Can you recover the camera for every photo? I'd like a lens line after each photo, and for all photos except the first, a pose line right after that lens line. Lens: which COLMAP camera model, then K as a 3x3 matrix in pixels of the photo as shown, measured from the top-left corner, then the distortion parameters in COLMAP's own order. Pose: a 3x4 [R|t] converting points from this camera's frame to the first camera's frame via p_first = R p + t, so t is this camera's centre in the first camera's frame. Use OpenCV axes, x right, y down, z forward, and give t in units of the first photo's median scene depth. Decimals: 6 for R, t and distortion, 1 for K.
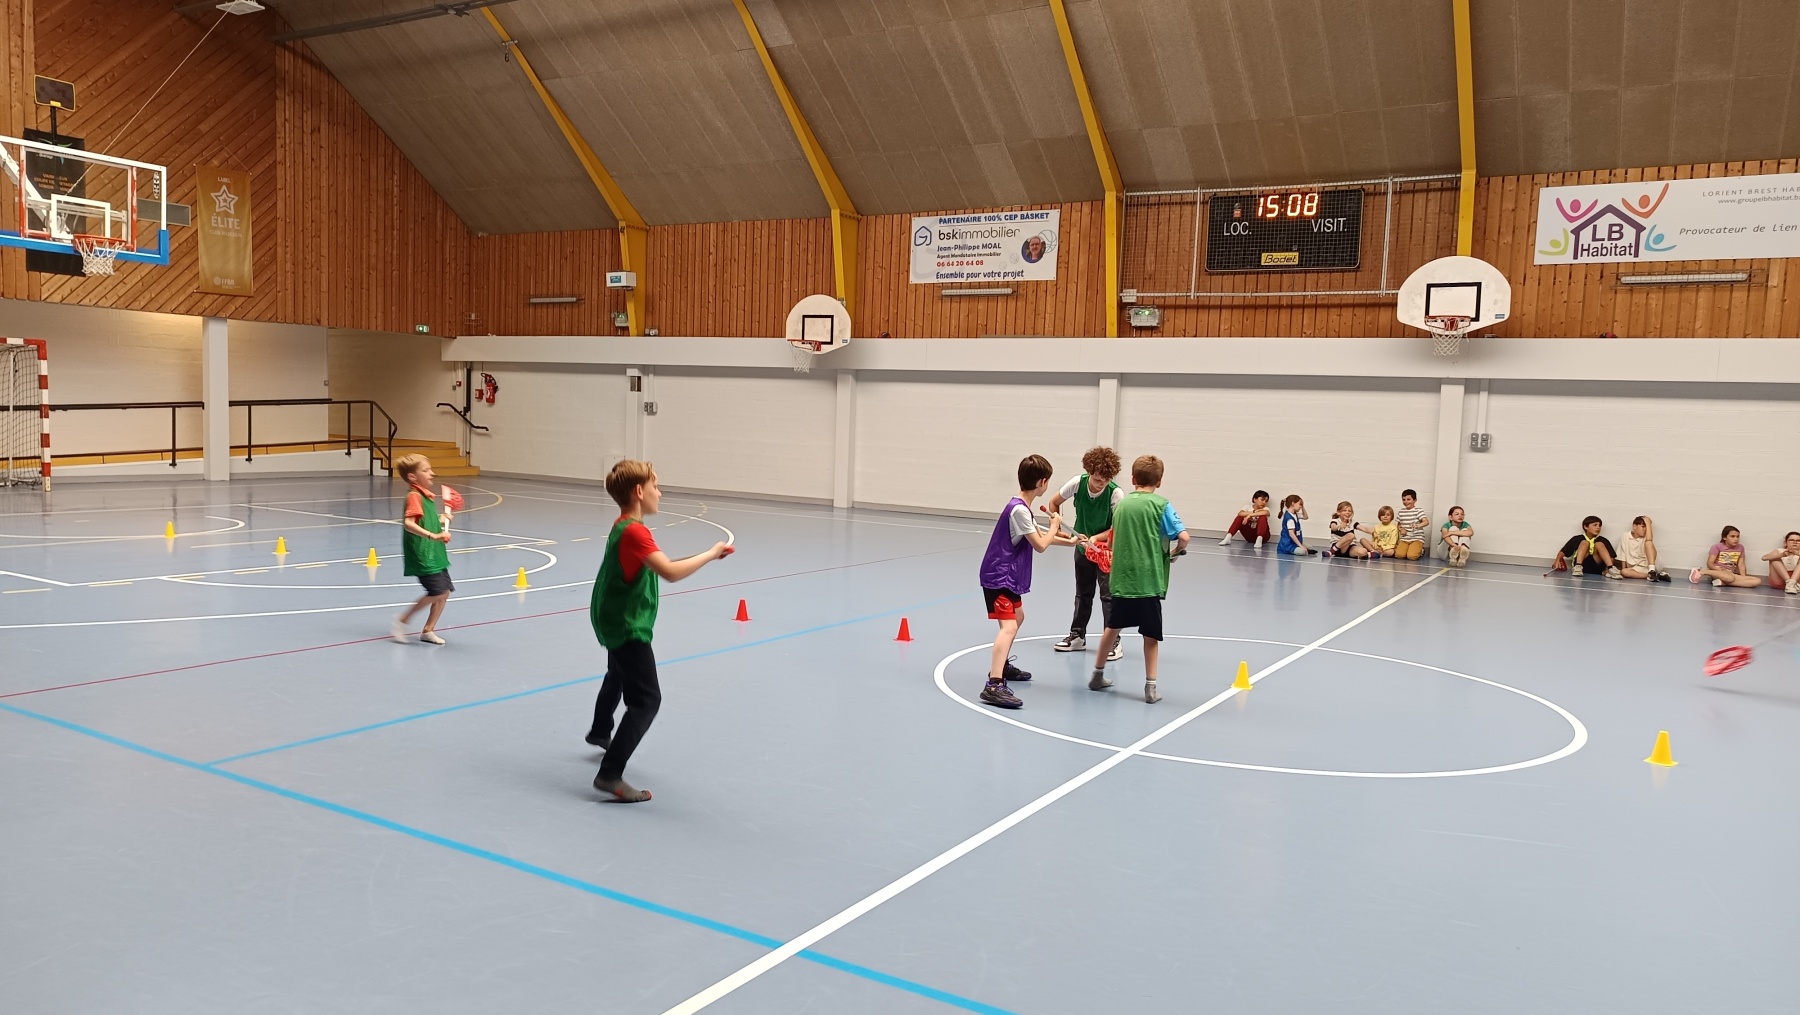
lens RADIAL K [[1261.9, 0, 895.7], [0, 1261.9, 518.5], [0, 0, 1]] dist [0.008683, 0.010132]
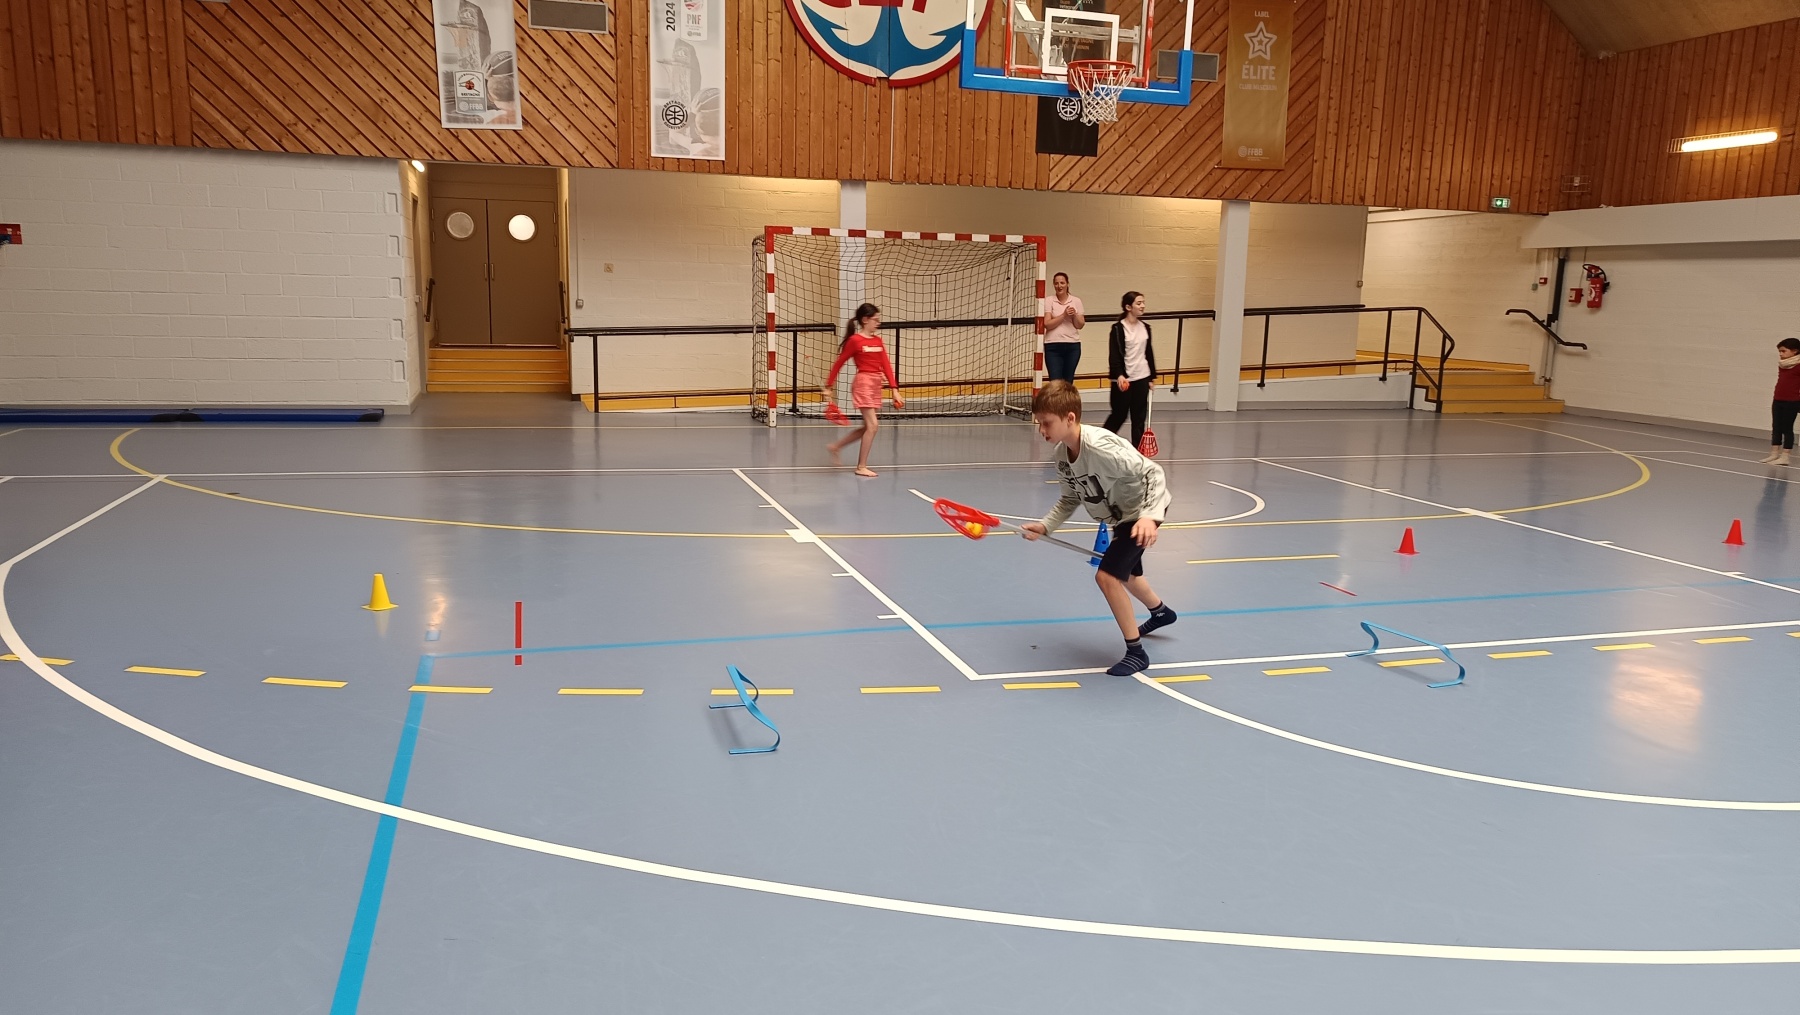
lens RADIAL K [[1261.9, 0, 903.0], [0, 1261.9, 508.7], [0, 0, 1]] dist [0.008683, 0.010132]
pose [[0.743423, 0.096965, -0.661755, -0.159103], [-0.052229, 0.994830, 0.087095, -0.027994], [0.666779, -0.030186, 0.744644, 0.283024]]
